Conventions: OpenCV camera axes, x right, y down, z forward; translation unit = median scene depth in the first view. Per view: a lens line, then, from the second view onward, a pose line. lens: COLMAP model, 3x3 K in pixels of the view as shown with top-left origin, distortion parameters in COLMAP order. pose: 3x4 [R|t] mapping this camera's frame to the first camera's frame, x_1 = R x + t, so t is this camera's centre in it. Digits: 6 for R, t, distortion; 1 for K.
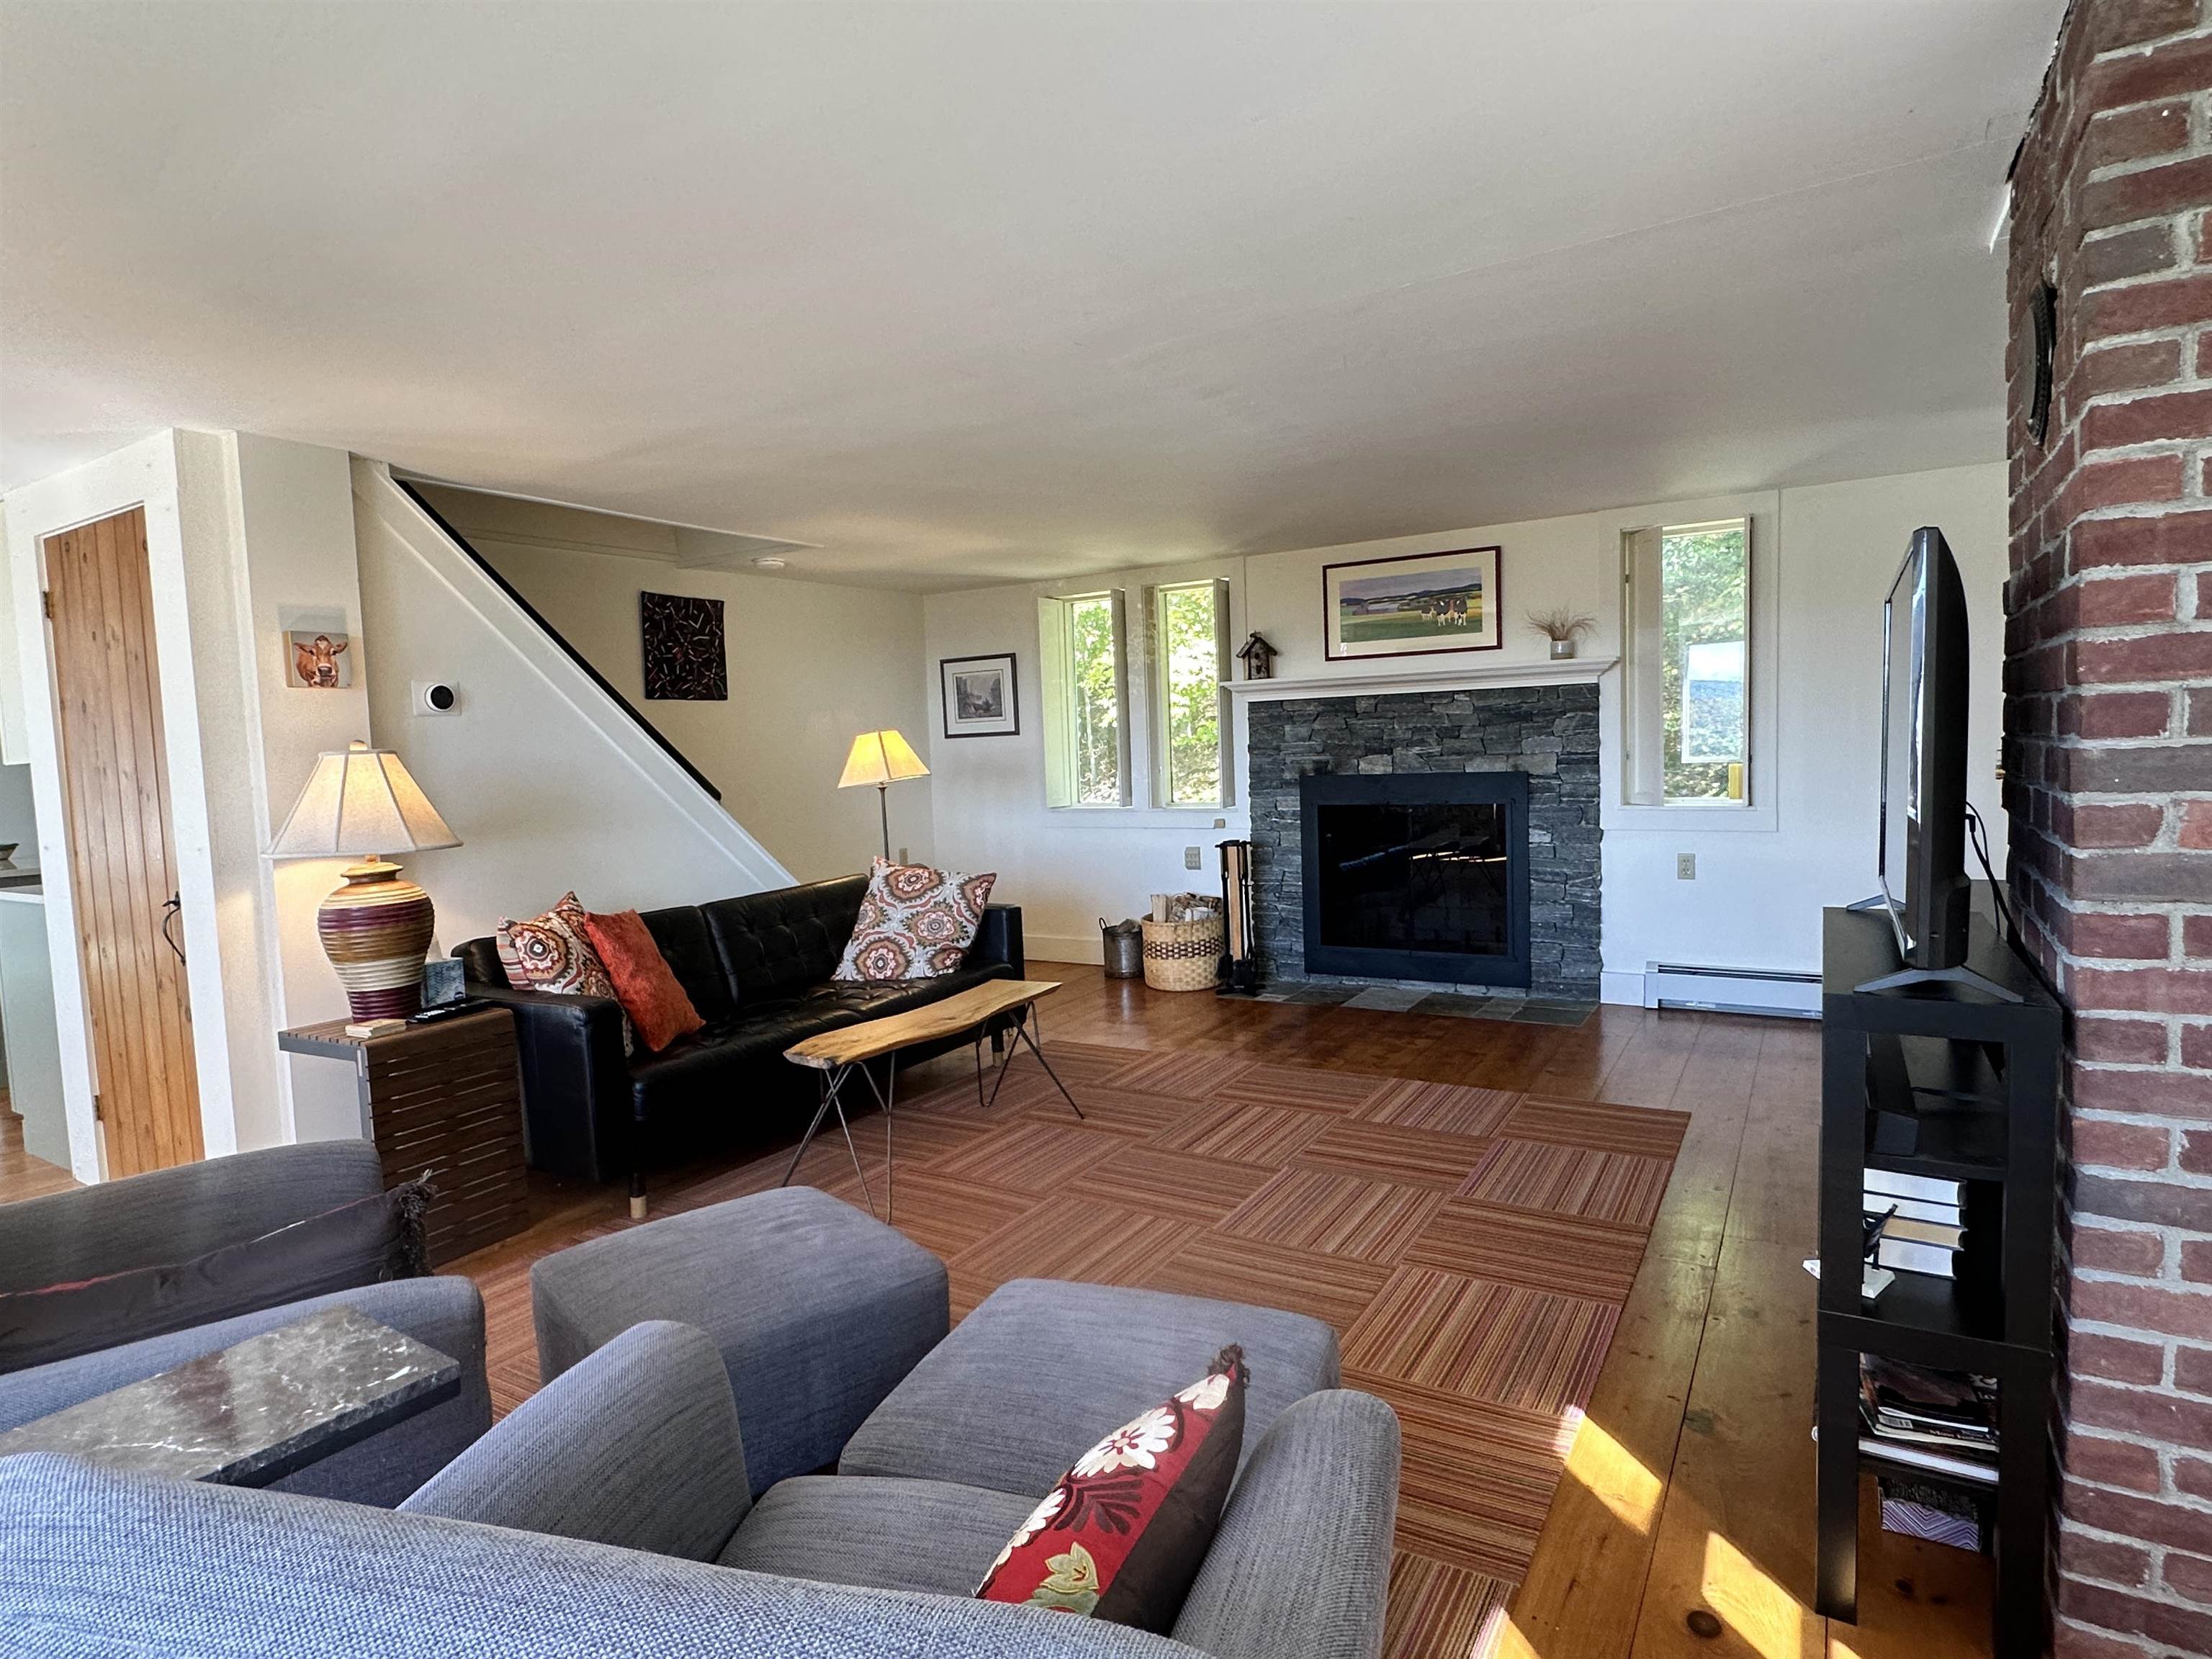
lens RADIAL K [[1200.8, 0, 1095.1], [0, 1200.8, 836.2], [0, 0, 1]] dist [-0.010005, 0.004696]
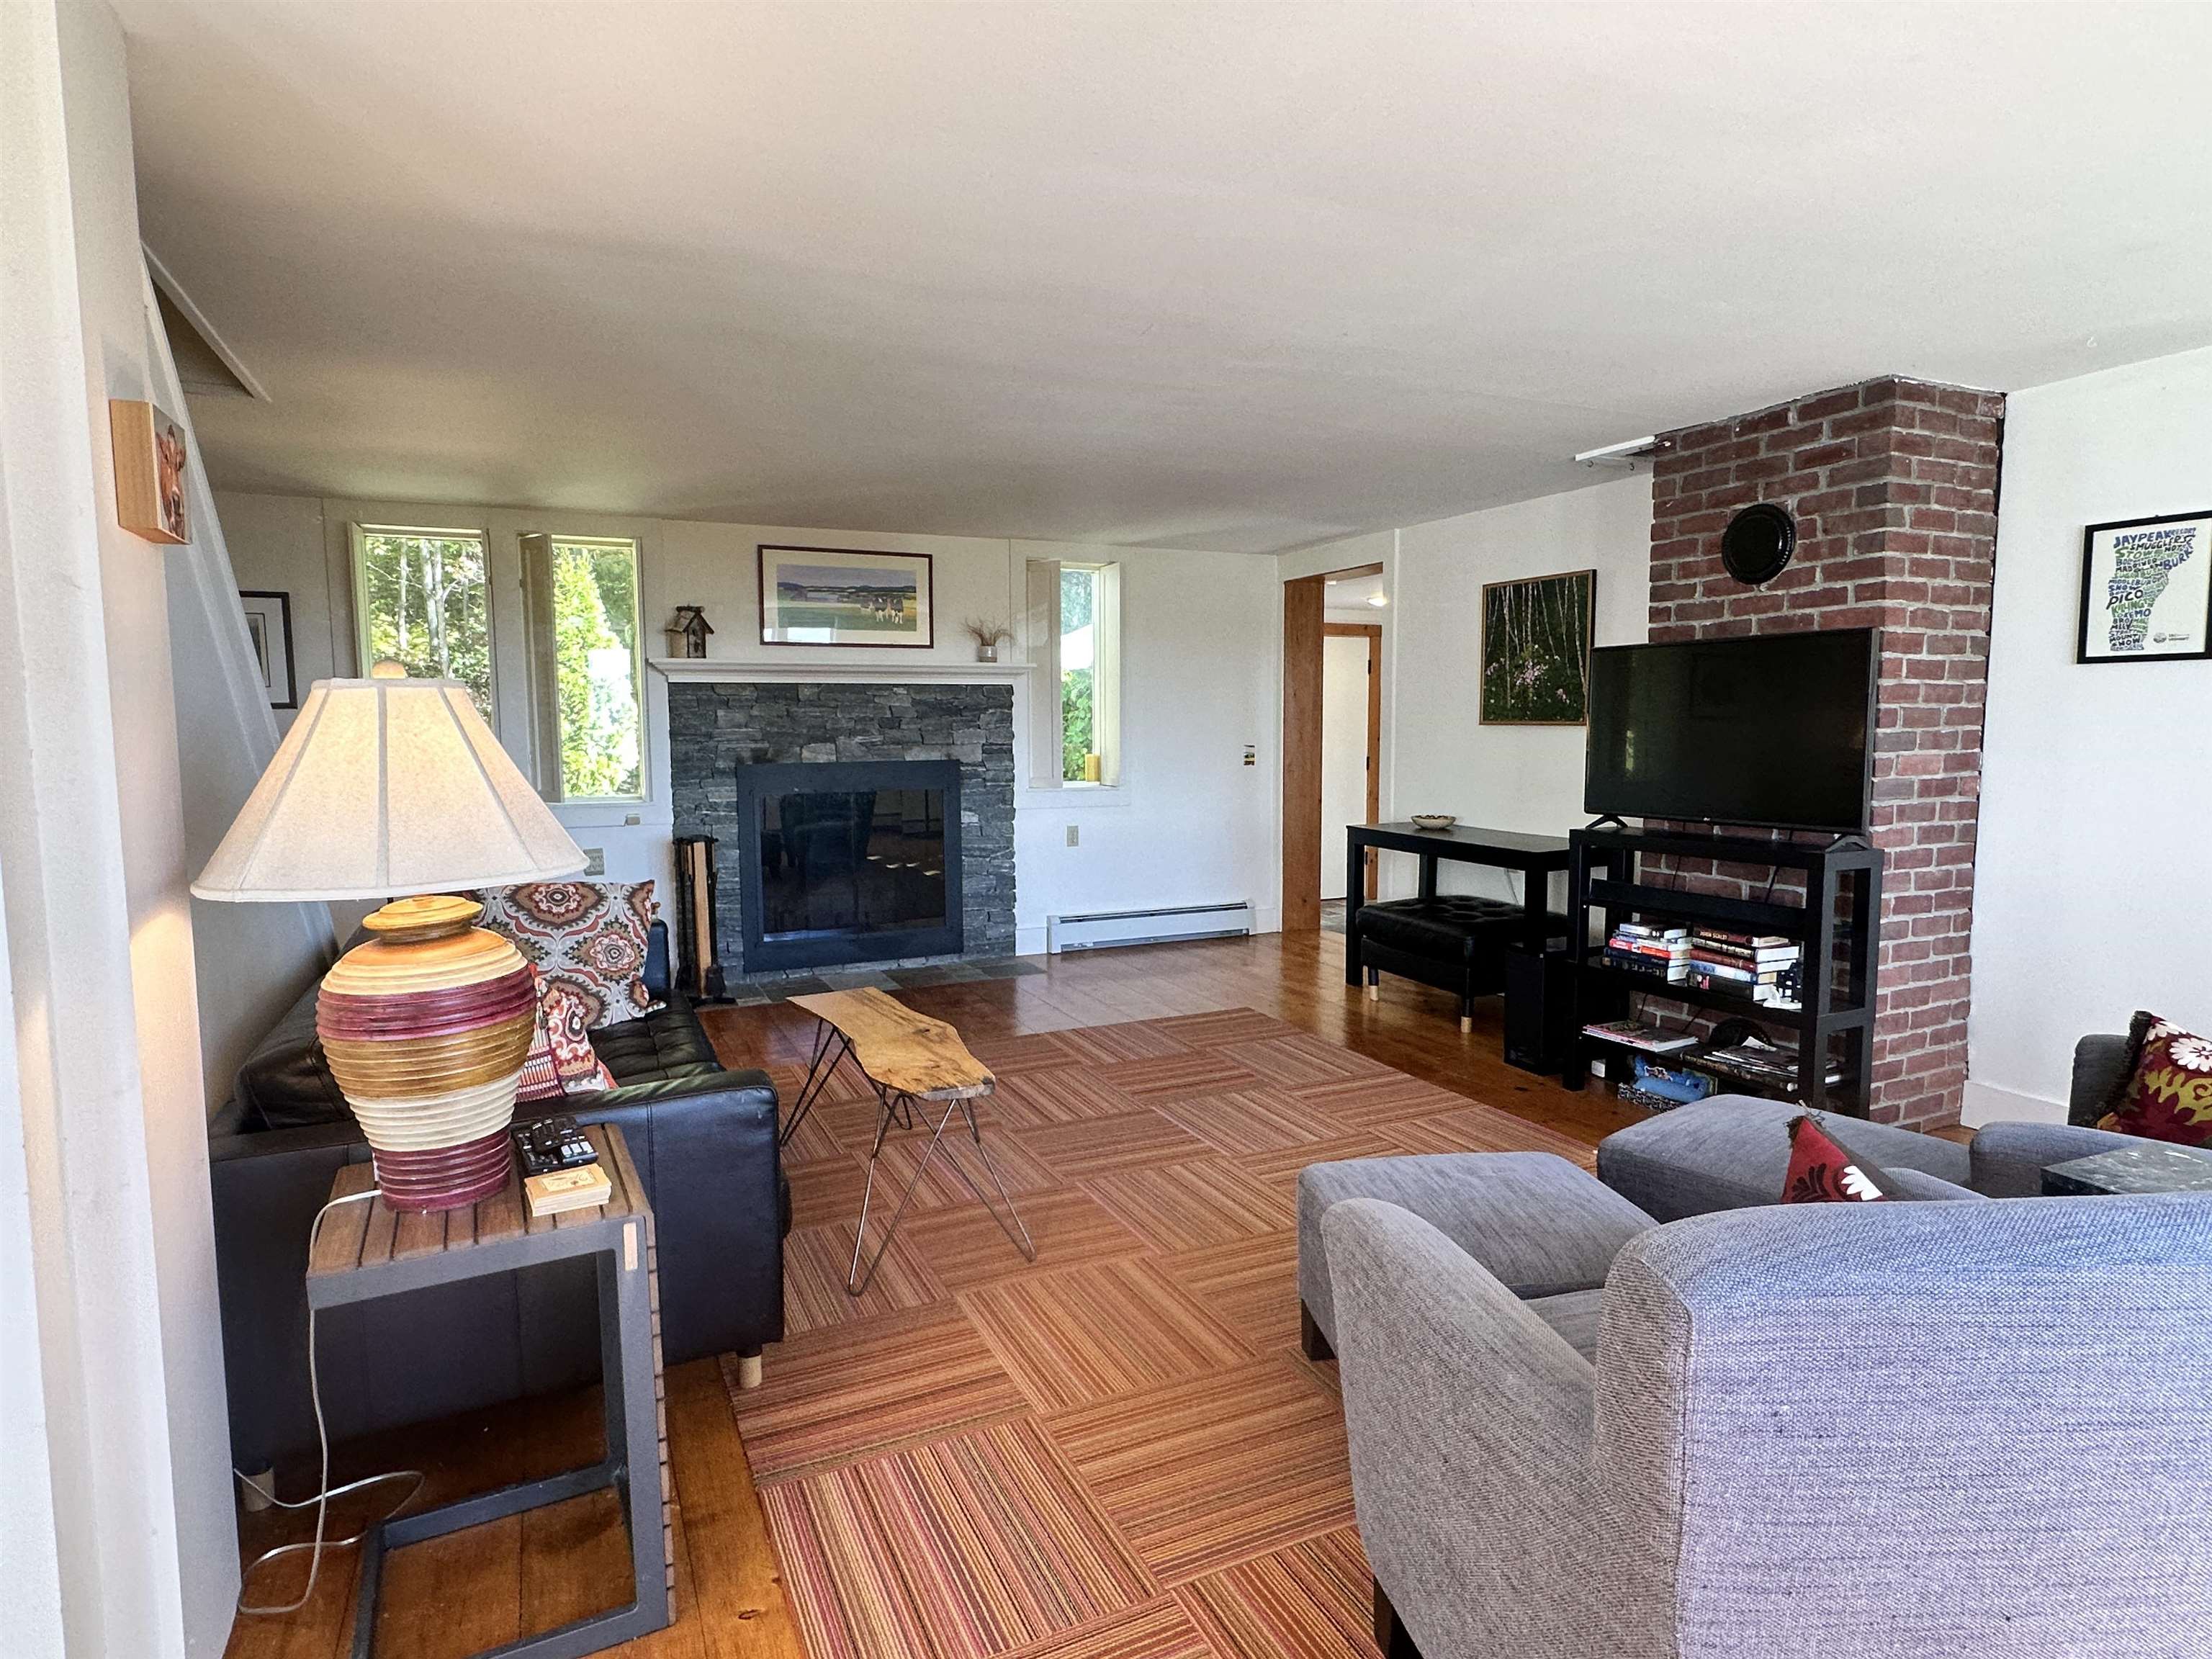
lens RADIAL K [[1200.8, 0, 1103.9], [0, 1200.8, 841.0], [0, 0, 1]] dist [-0.010005, 0.004696]
pose [[0.546968, -0.049508, 0.835688, -0.499338], [0.050432, 0.998385, 0.026138, -0.000681], [-0.835633, 0.027849, 0.548582, 0.267746]]
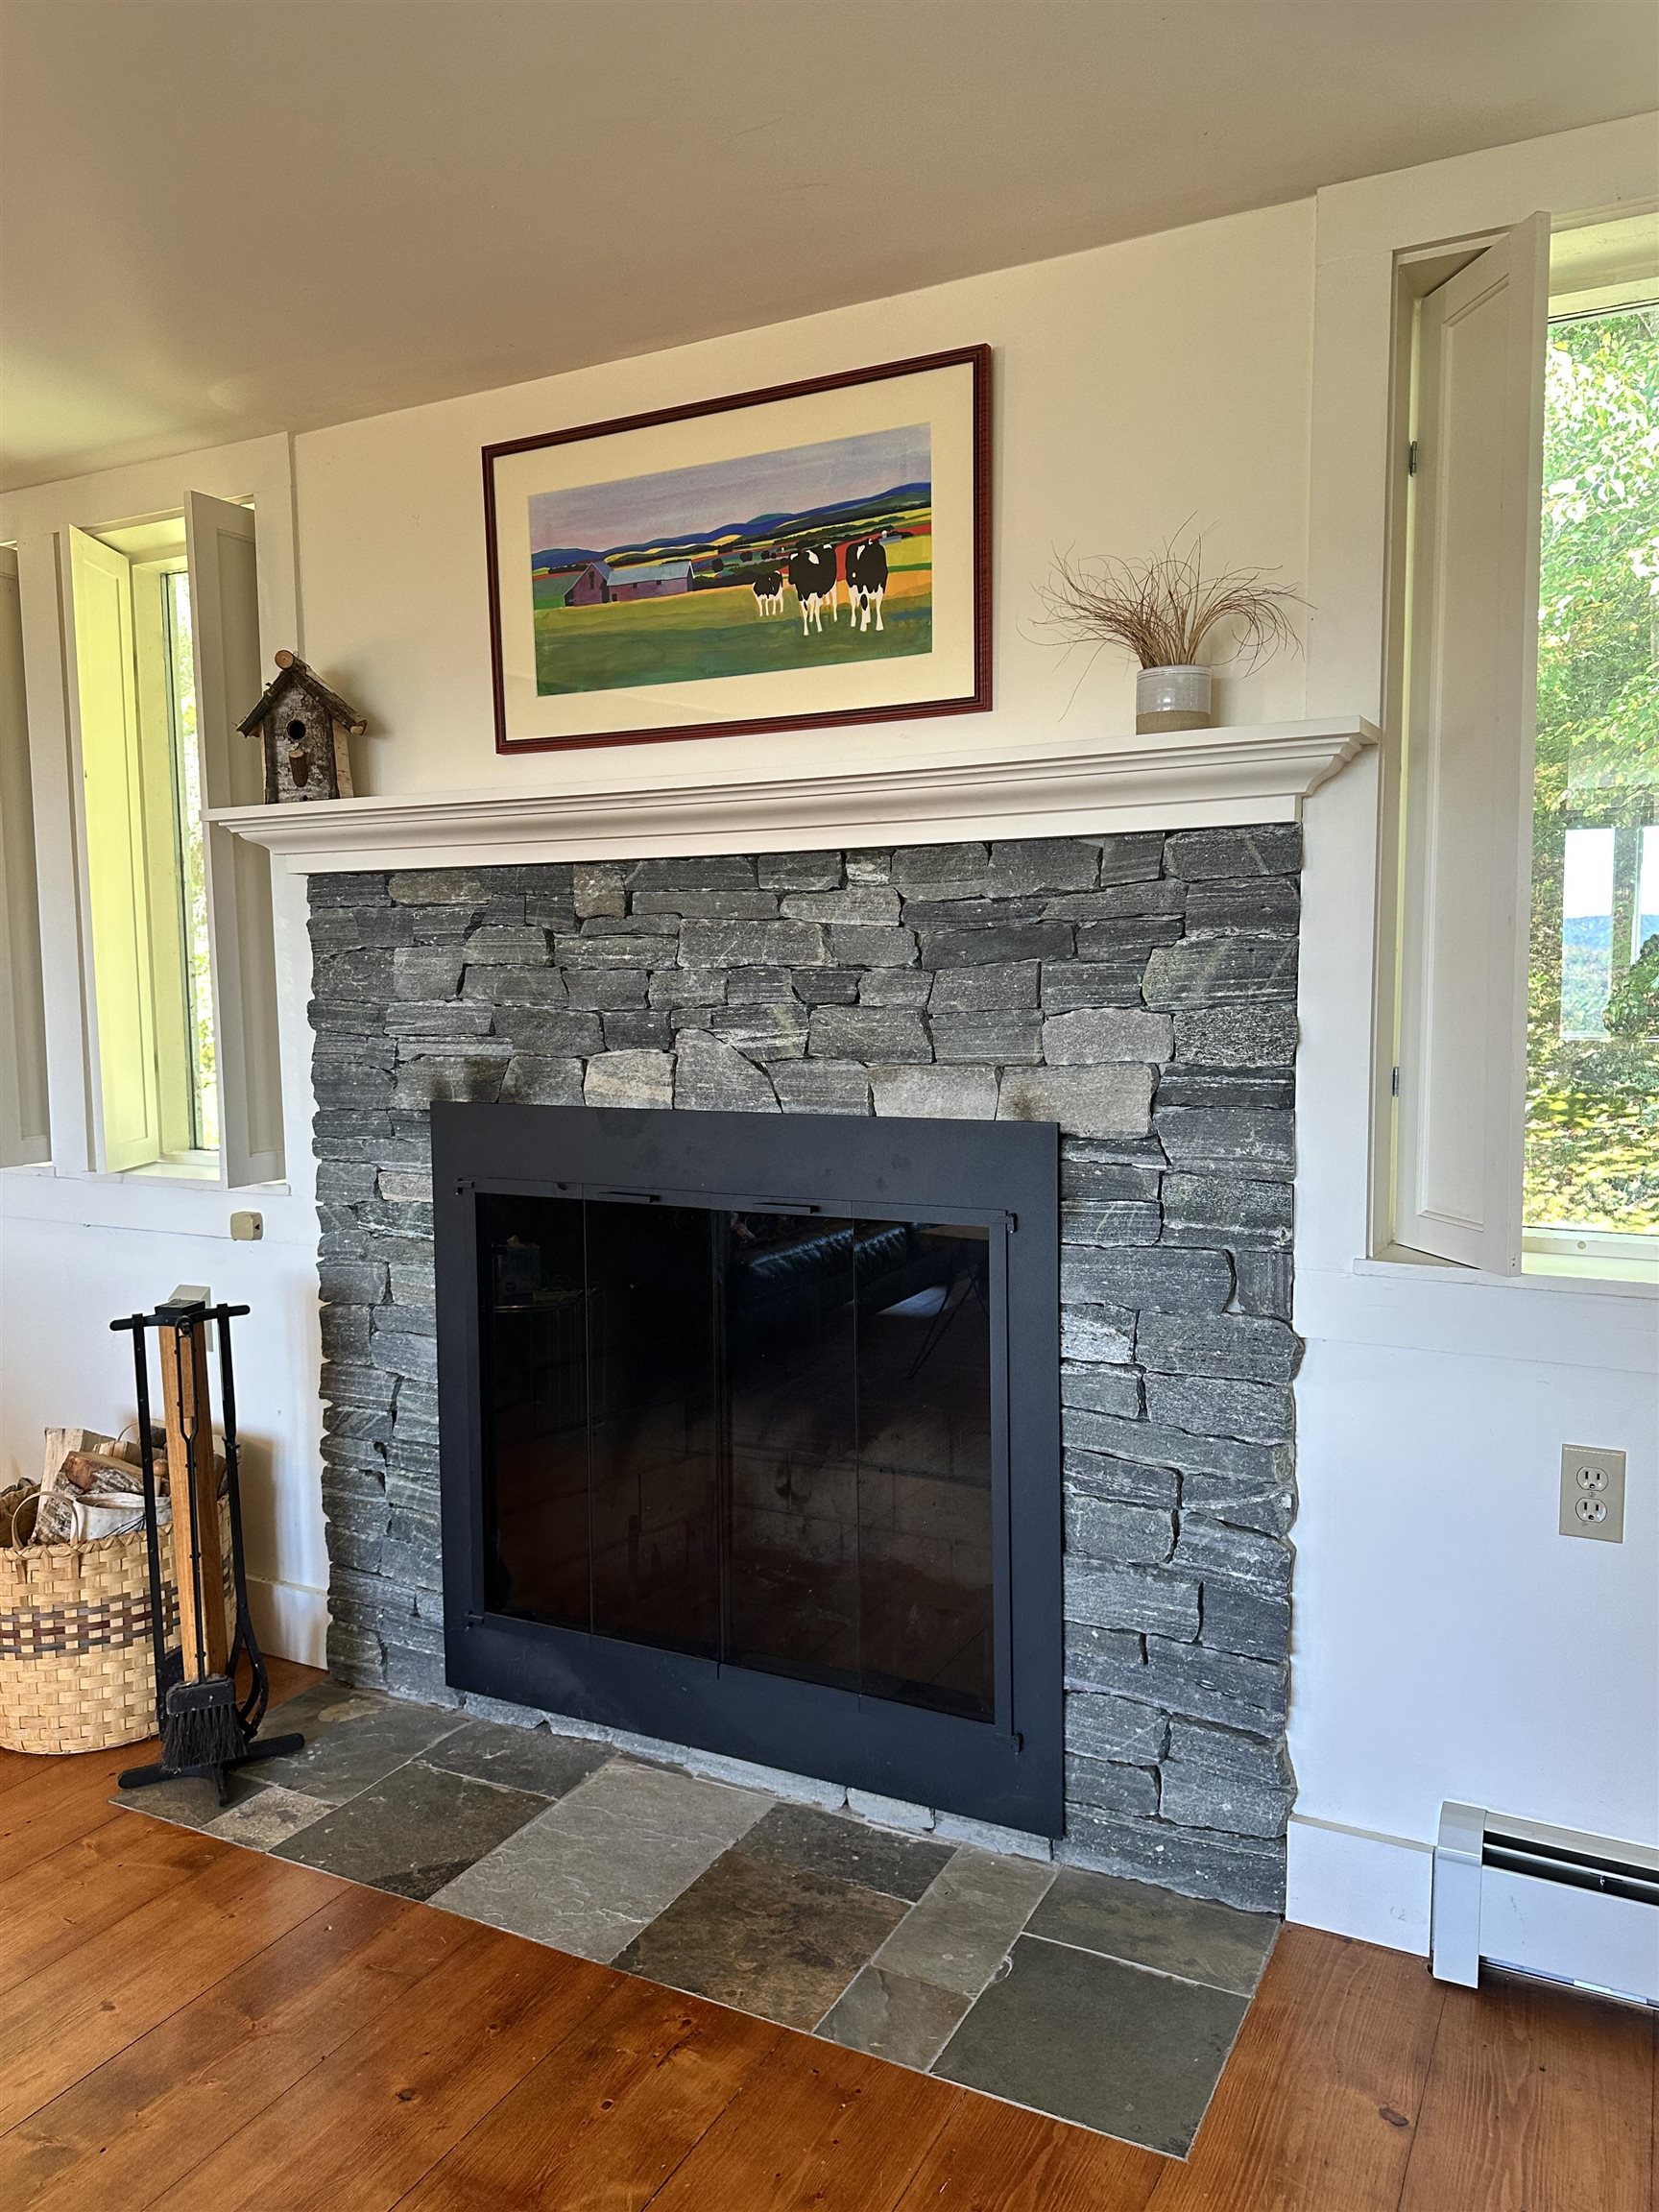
lens RADIAL K [[1572.0, 0, 831.7], [0, 1572.0, 1124.9], [0, 0, 1]] dist [0.069240, -0.010941]
pose [[0.997336, 0.019965, 0.070158, 0.271863], [-0.021189, 0.999635, 0.016738, -0.058204], [-0.069798, -0.018180, 0.997395, 0.603779]]
